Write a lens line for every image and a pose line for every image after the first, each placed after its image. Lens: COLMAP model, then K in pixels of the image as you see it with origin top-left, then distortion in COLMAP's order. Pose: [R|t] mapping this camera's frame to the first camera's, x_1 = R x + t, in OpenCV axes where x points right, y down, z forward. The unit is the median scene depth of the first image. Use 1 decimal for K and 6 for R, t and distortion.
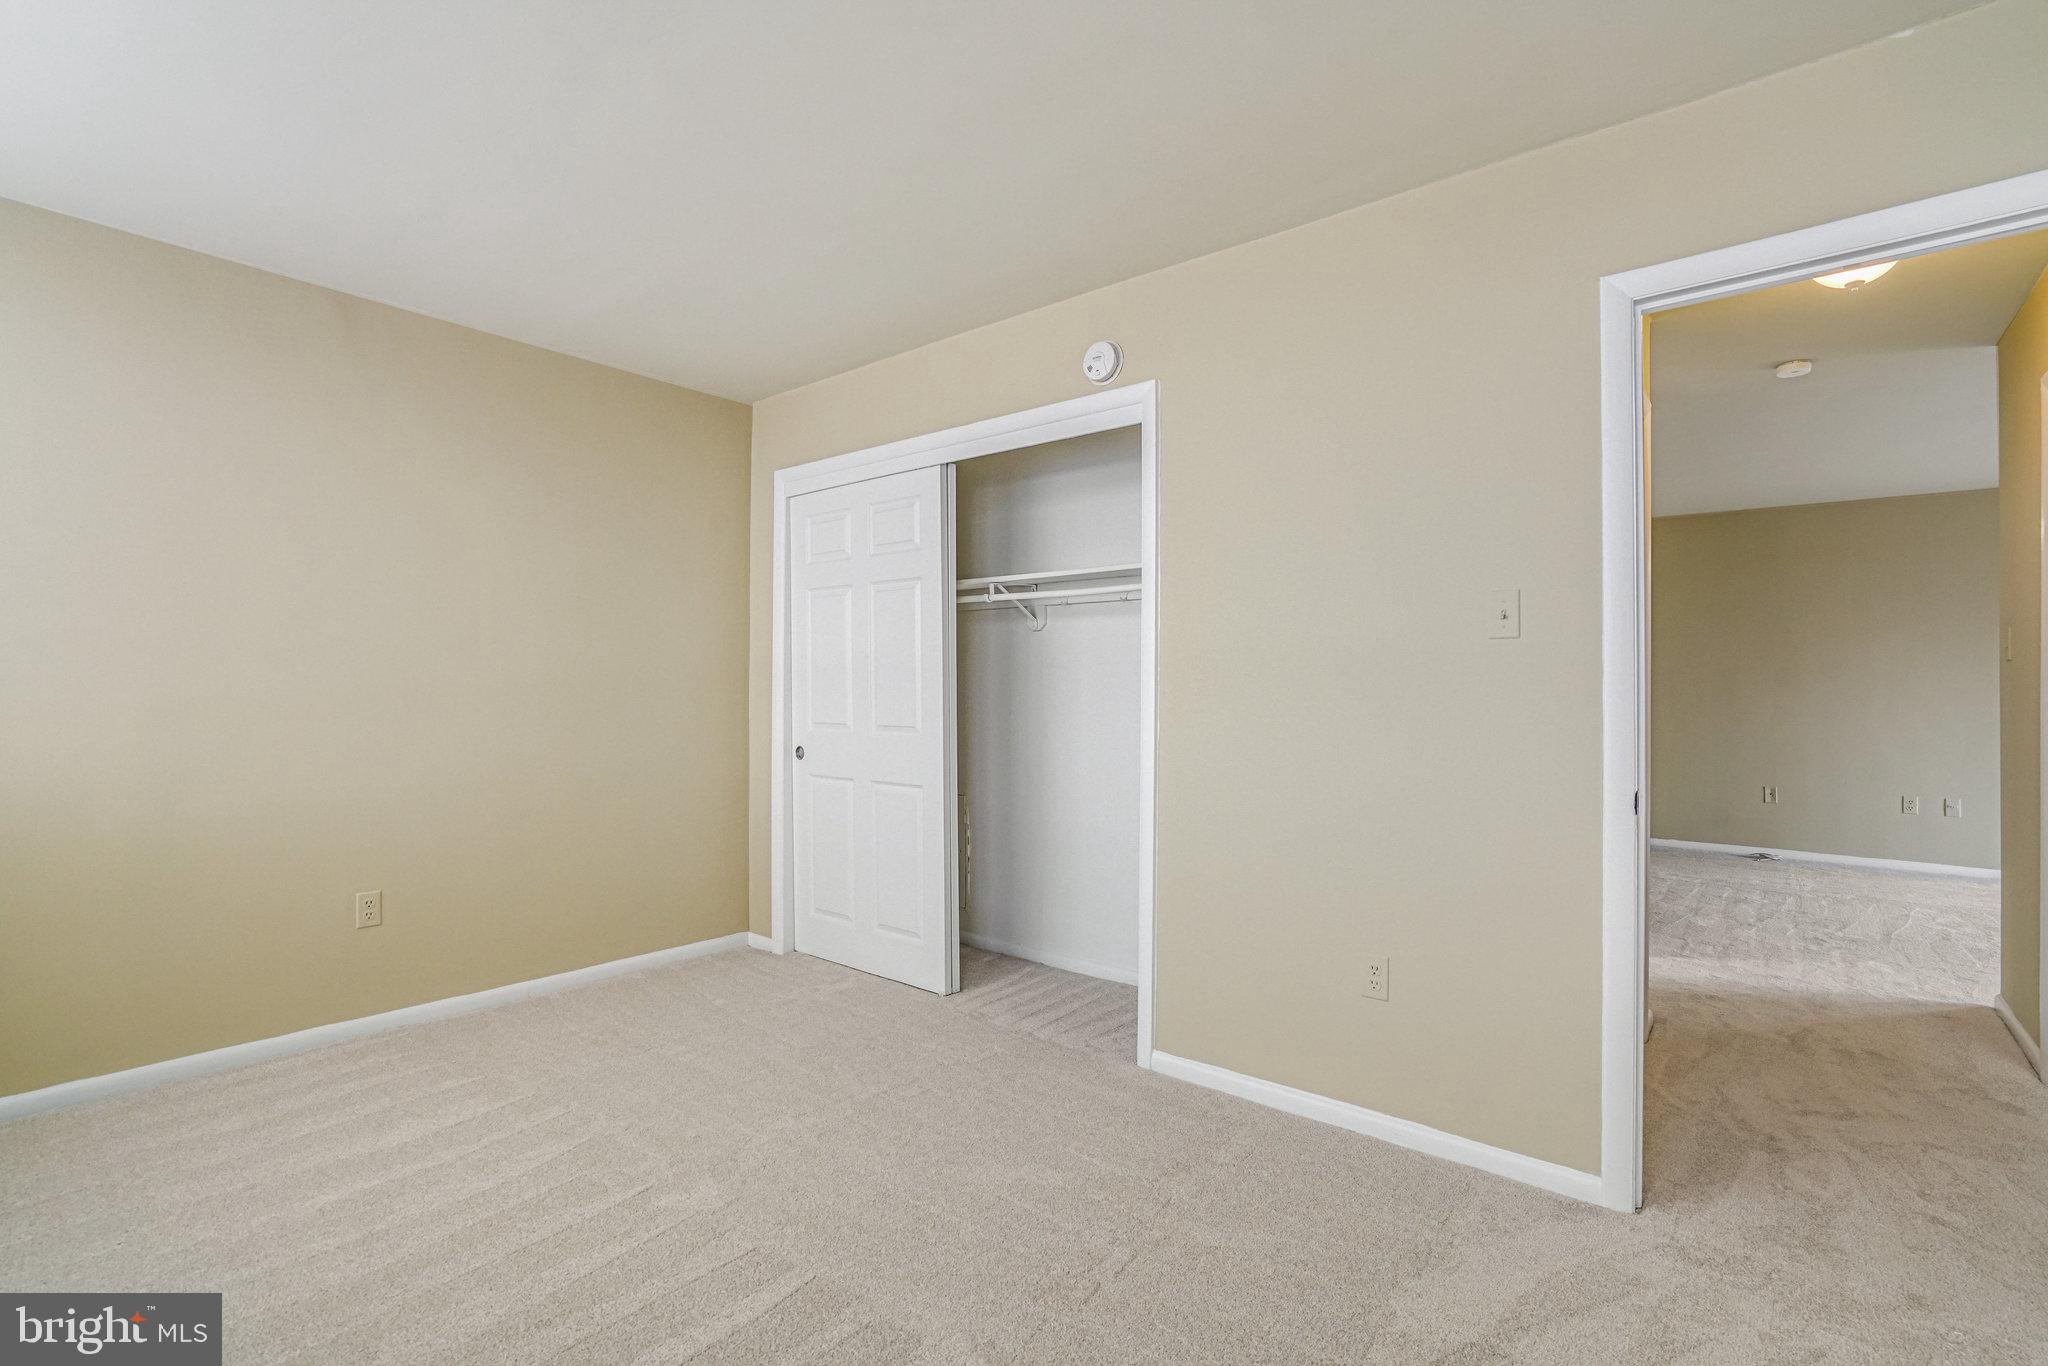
lens RADIAL K [[955.7, 0, 1024.0], [0, 955.7, 683.0], [0, 0, 1]] dist [-0.011450, 0.000258]
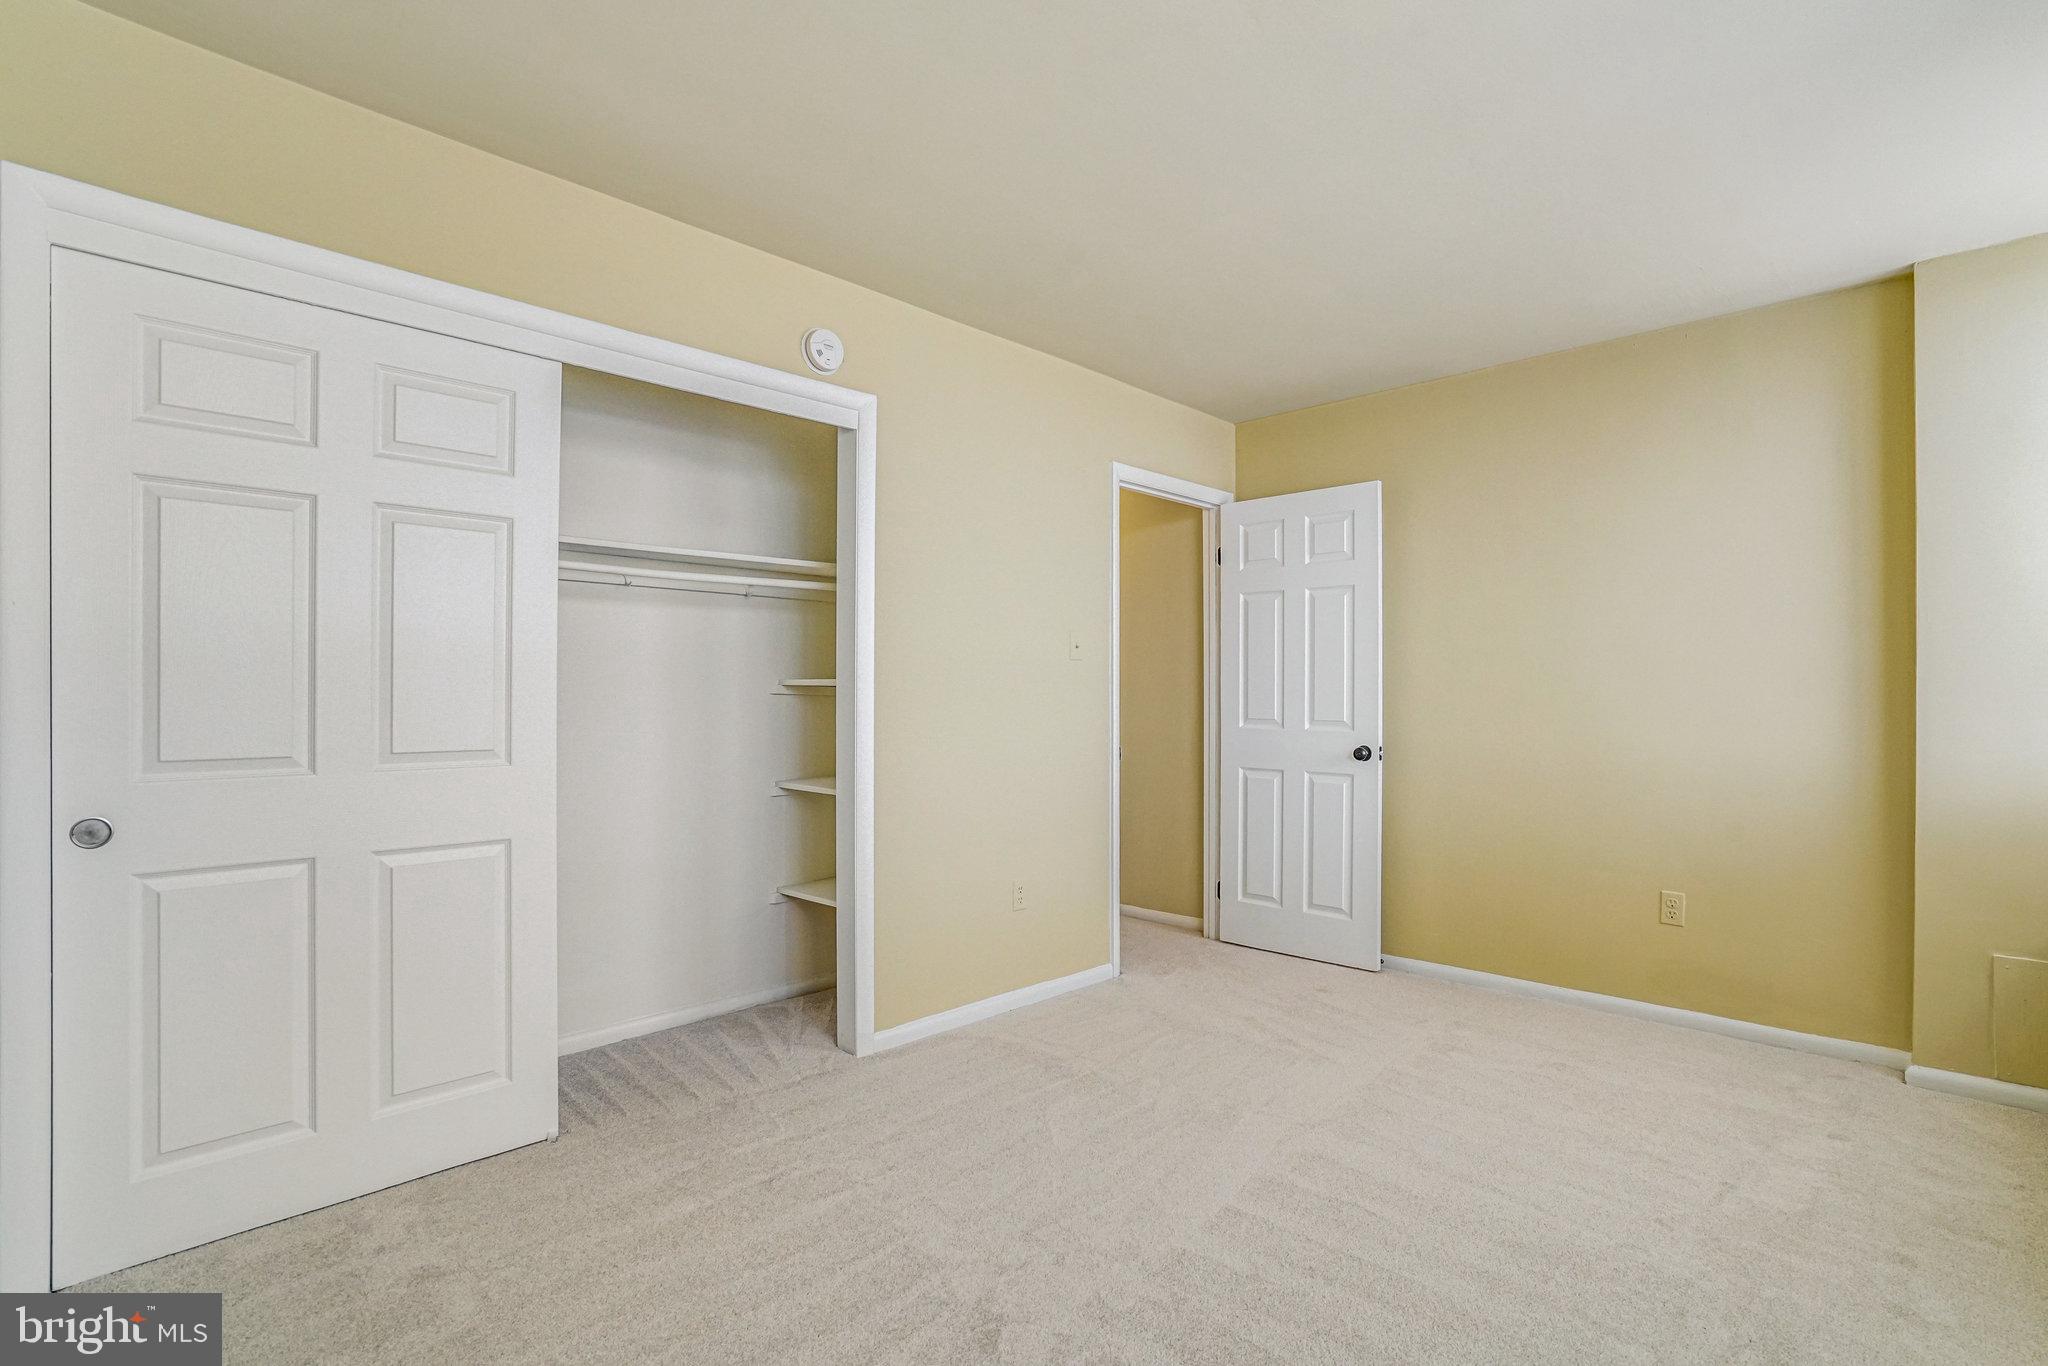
lens RADIAL K [[955.7, 0, 1024.0], [0, 955.7, 683.0], [0, 0, 1]] dist [-0.011450, 0.000258]
pose [[0.108905, 0.002728, 0.994048, -0.751701], [-0.002909, 0.999993, -0.002426, 0.001274], [-0.994048, -0.002627, 0.108912, 0.609170]]
